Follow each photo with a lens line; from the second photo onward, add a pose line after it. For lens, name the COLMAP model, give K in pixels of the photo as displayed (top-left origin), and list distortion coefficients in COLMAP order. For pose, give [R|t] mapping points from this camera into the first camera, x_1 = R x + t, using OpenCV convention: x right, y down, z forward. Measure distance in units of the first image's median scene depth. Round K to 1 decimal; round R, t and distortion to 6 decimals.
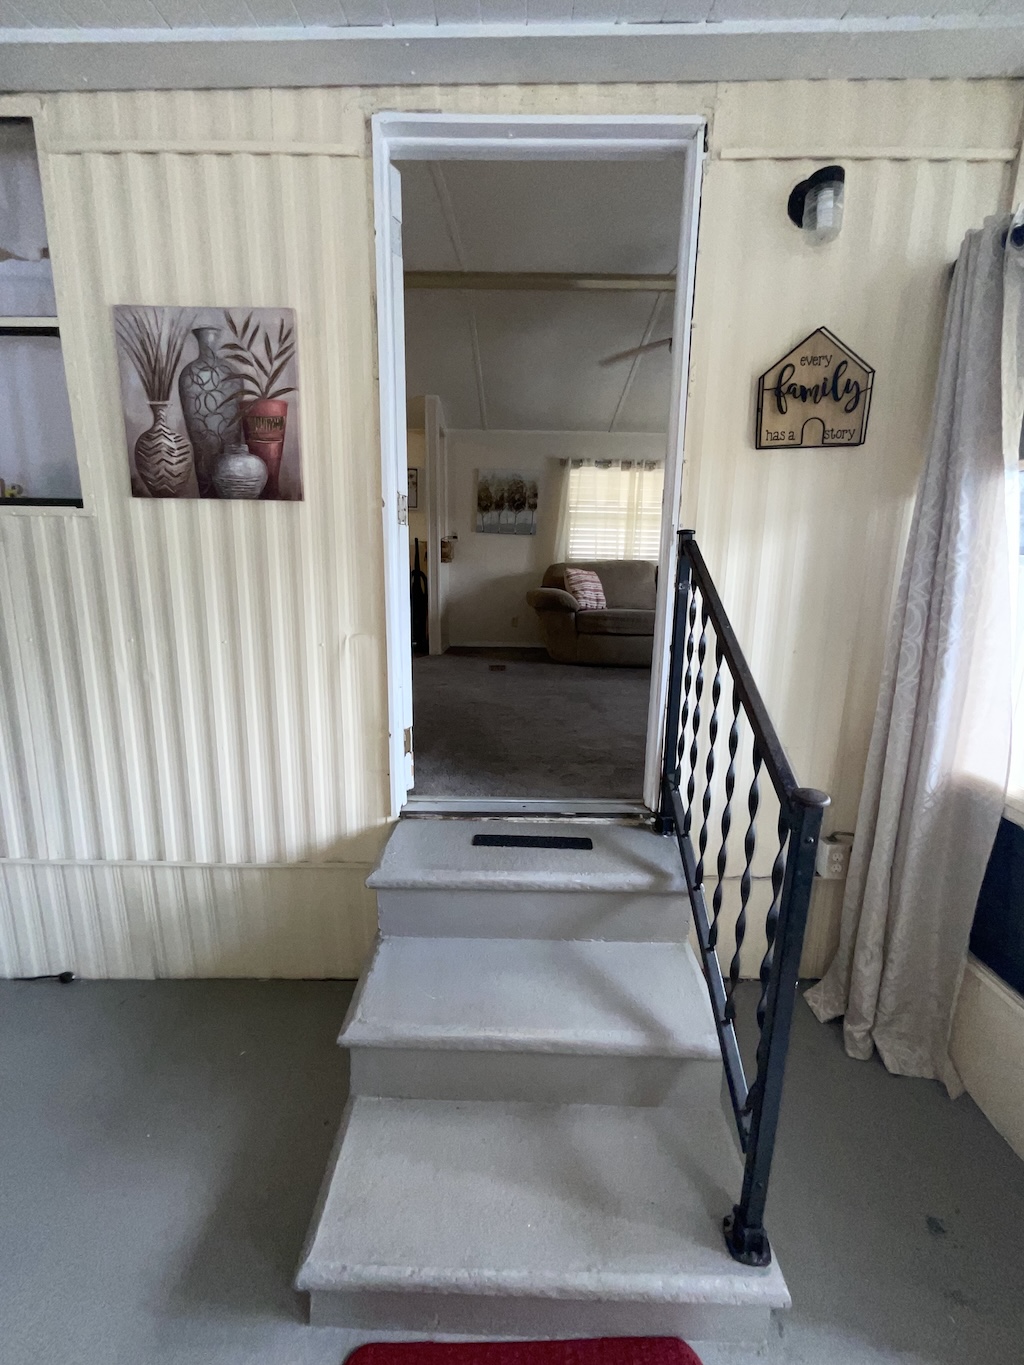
lens RADIAL K [[554.3, 0, 507.6], [0, 554.3, 681.8], [0, 0, 1]] dist [0.009201, -0.002769]
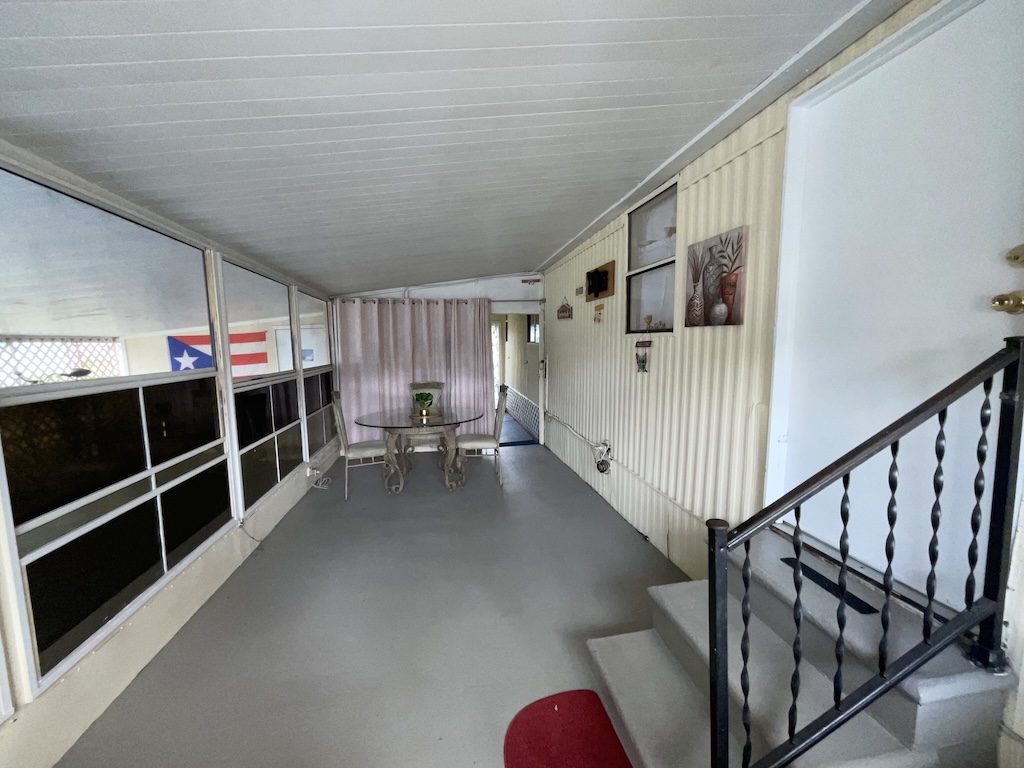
lens RADIAL K [[415.8, 0, 511.2], [0, 415.8, 386.4], [0, 0, 1]] dist [0.009201, -0.002769]
pose [[0.188318, 0.093844, -0.977614, 0.843293], [-0.180827, 0.981719, 0.059405, -0.081194], [0.965317, 0.165592, 0.201845, 0.055875]]
